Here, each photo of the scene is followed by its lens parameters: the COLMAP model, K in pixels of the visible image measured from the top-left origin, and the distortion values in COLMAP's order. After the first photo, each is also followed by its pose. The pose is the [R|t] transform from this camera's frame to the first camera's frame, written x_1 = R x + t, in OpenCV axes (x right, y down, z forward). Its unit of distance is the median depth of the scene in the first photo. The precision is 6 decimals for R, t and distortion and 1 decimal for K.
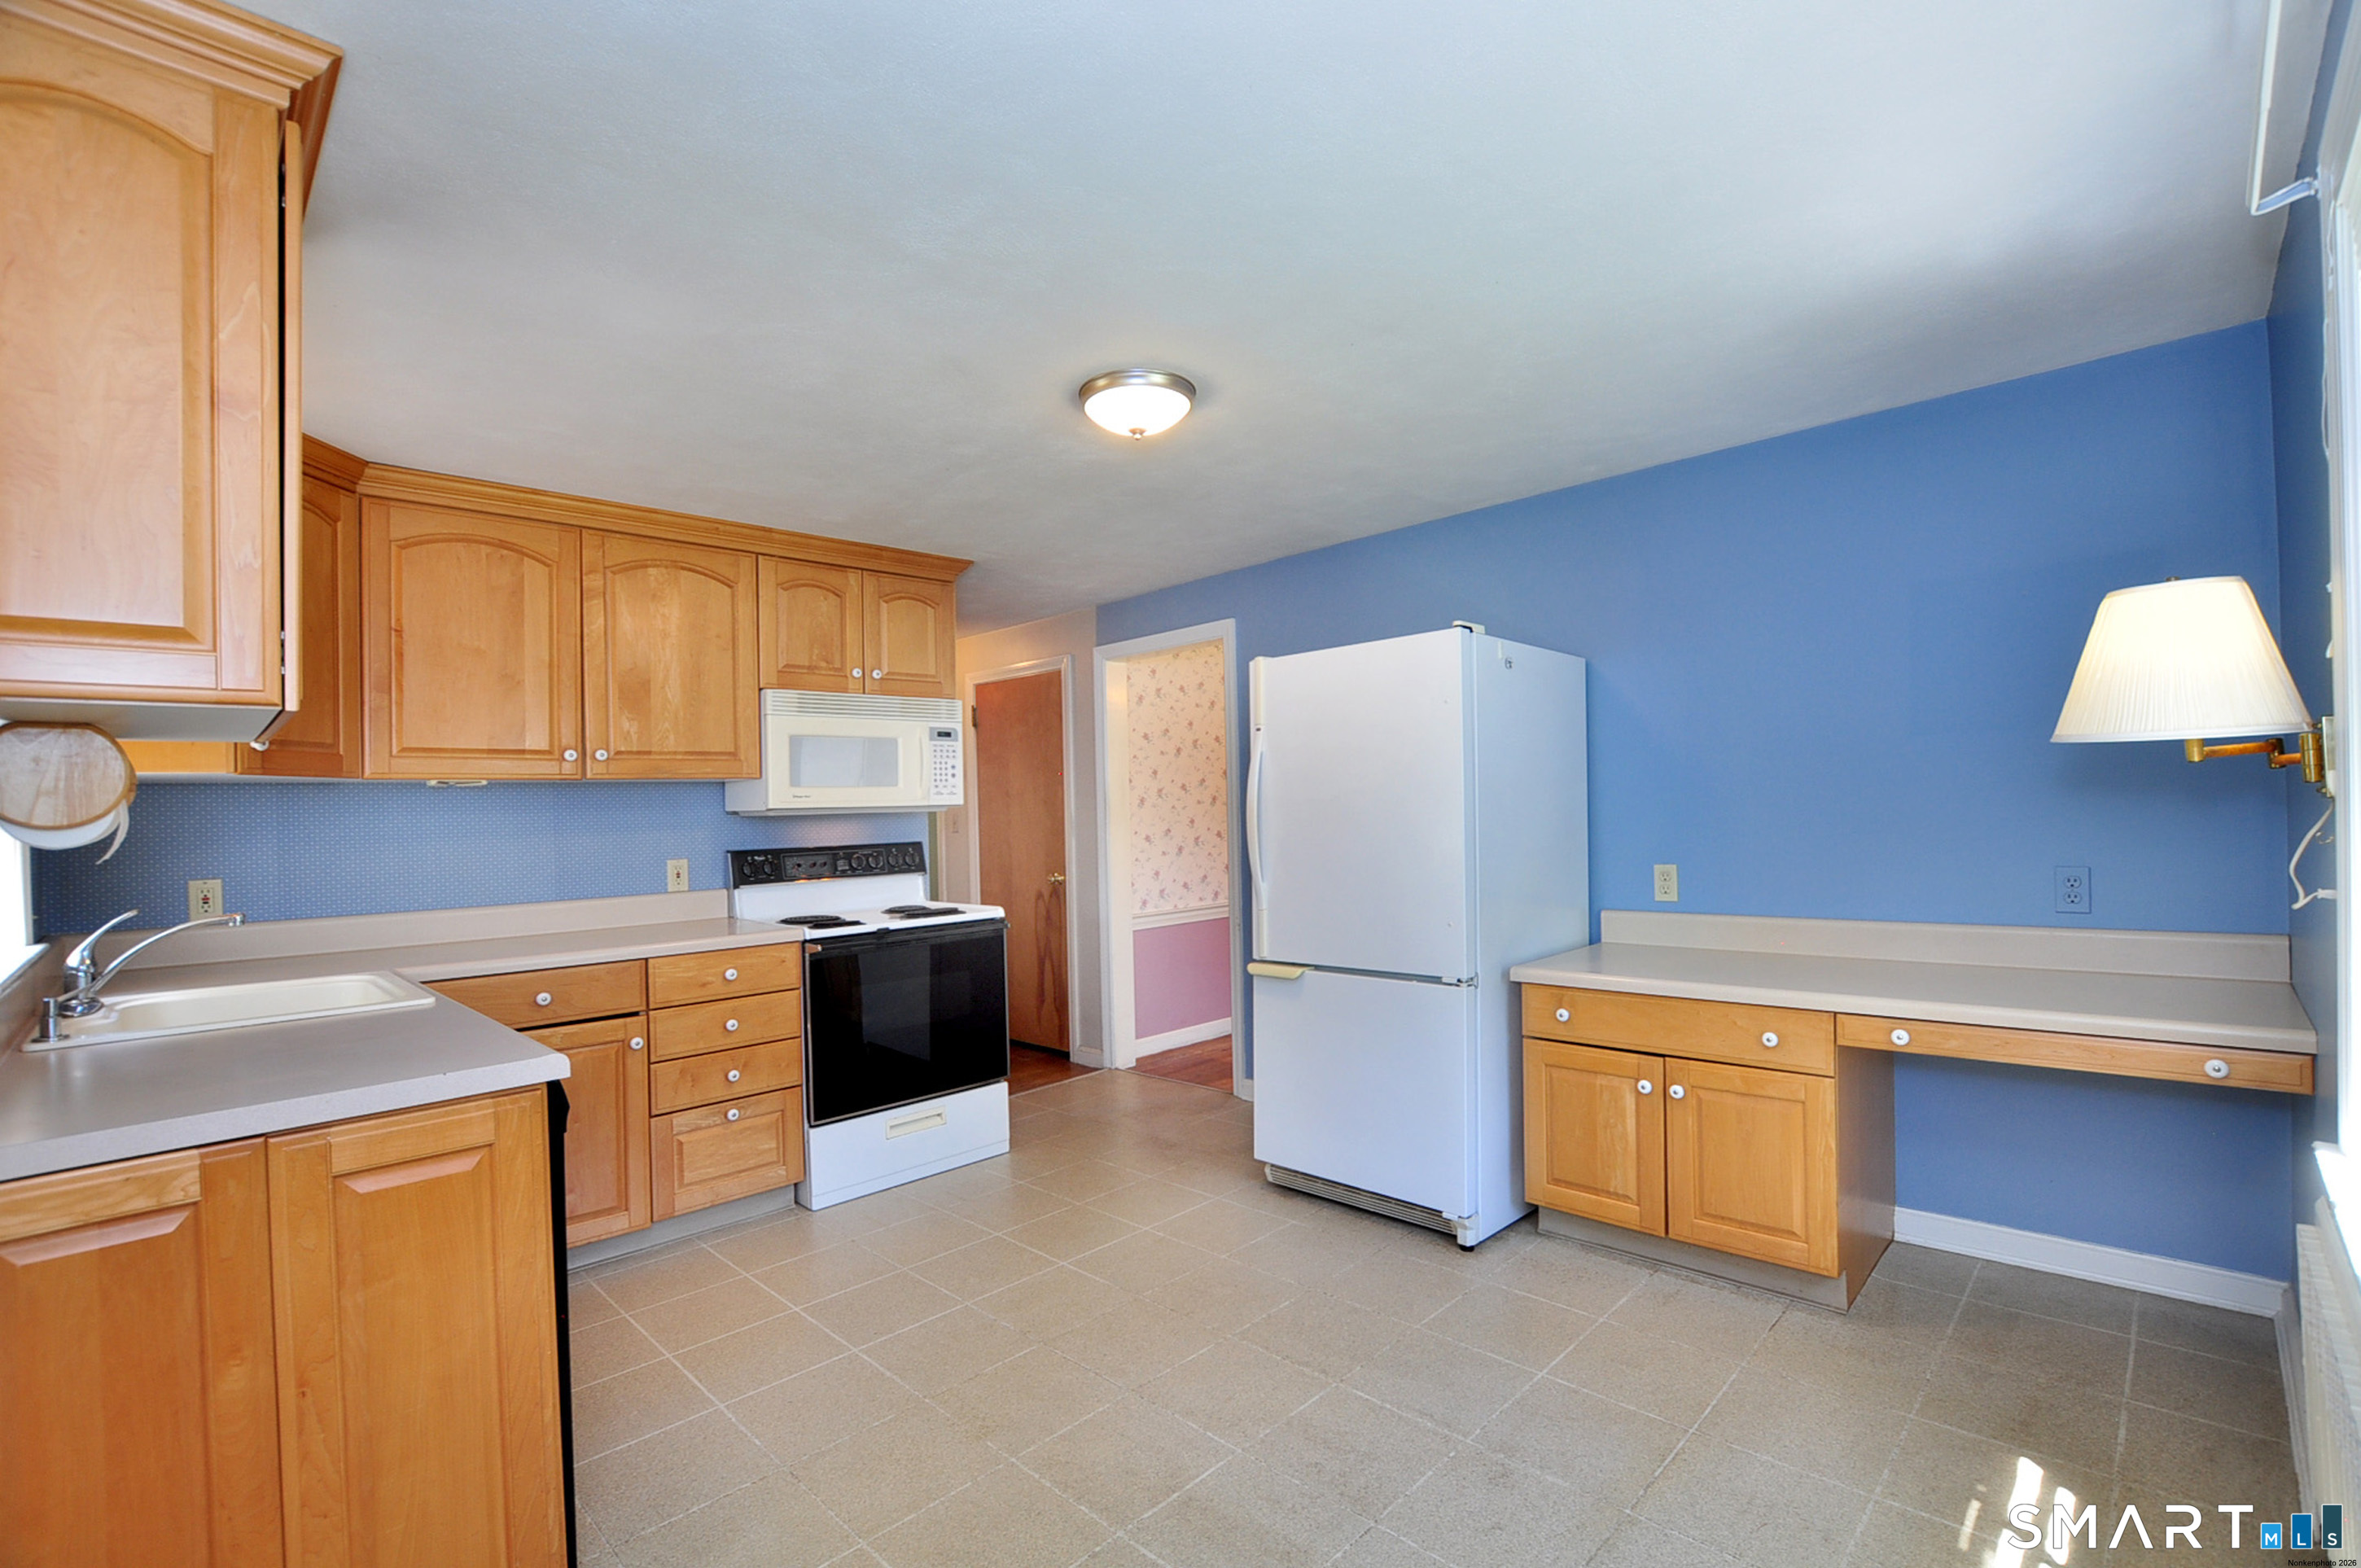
lens RADIAL K [[1059.0, 0, 1187.3], [0, 1059.0, 794.4], [0, 0, 1]] dist [-0.020302, 0.000222]
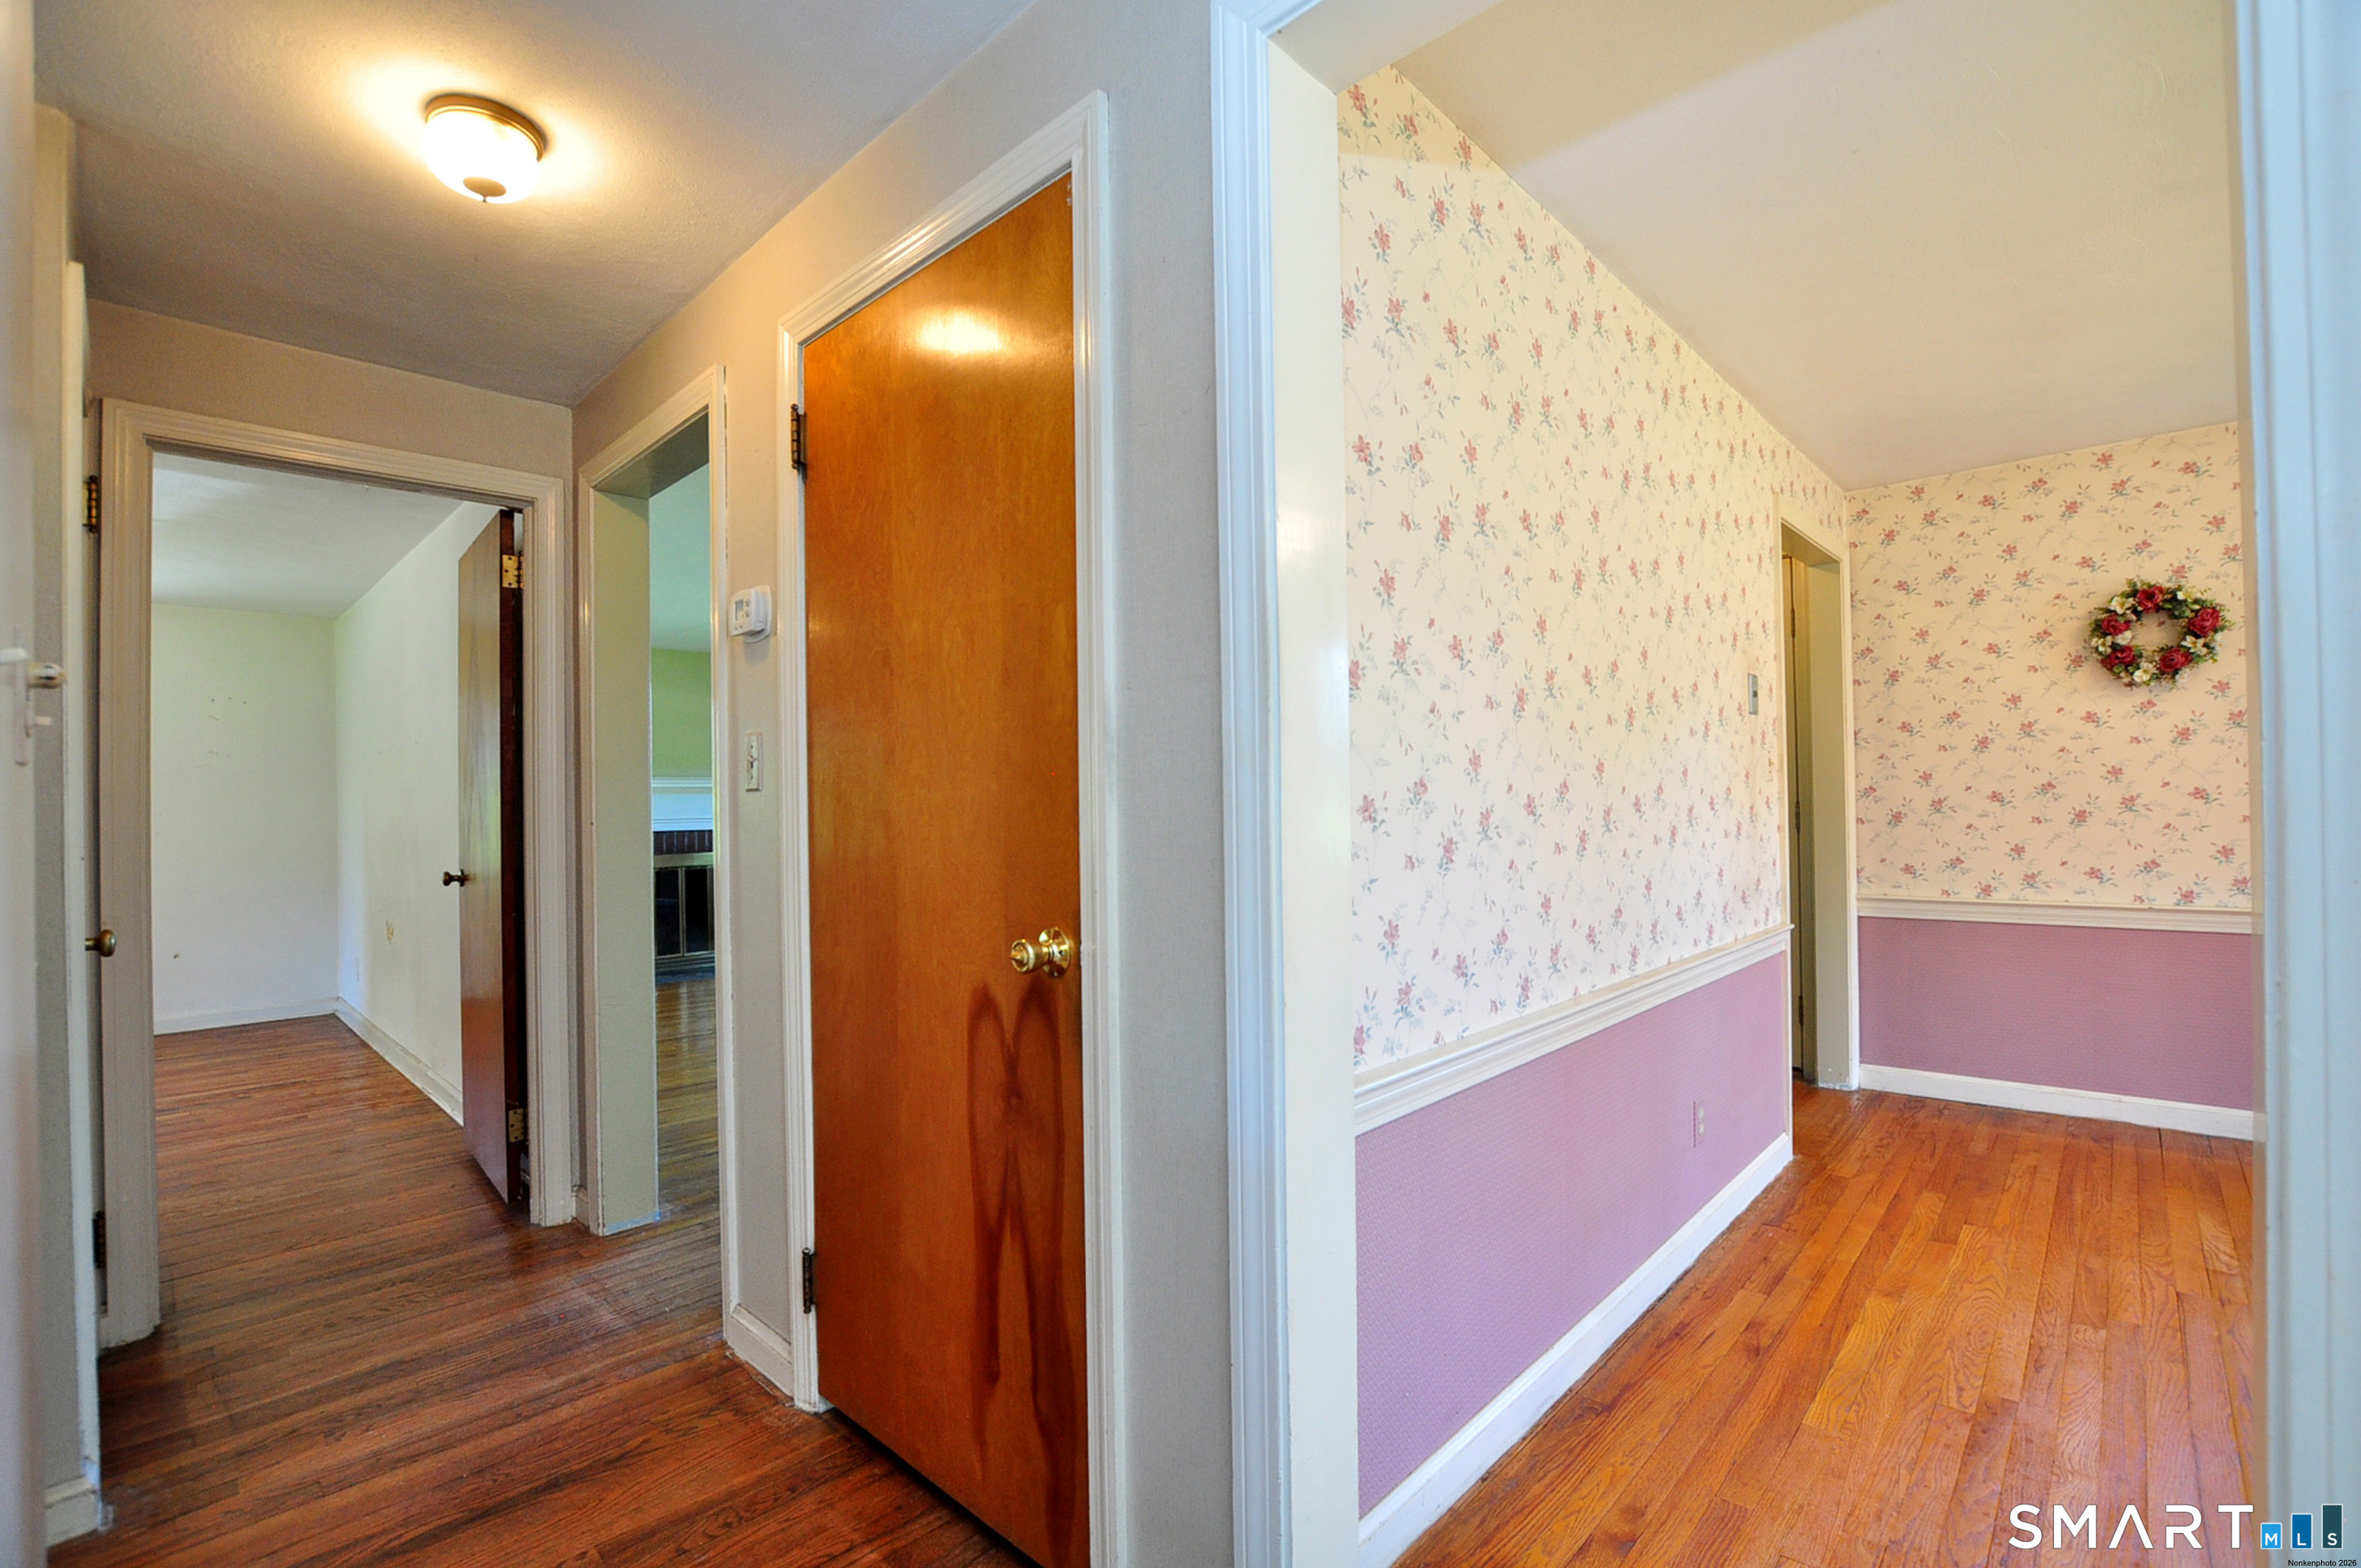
lens RADIAL K [[1059.0, 0, 1177.8], [0, 1059.0, 780.8], [0, 0, 1]] dist [-0.020302, 0.000222]
pose [[0.999920, 0.010197, 0.007476, -0.090273], [-0.010273, 0.999895, 0.010187, 0.030746], [-0.007371, -0.010263, 0.999920, 0.715719]]
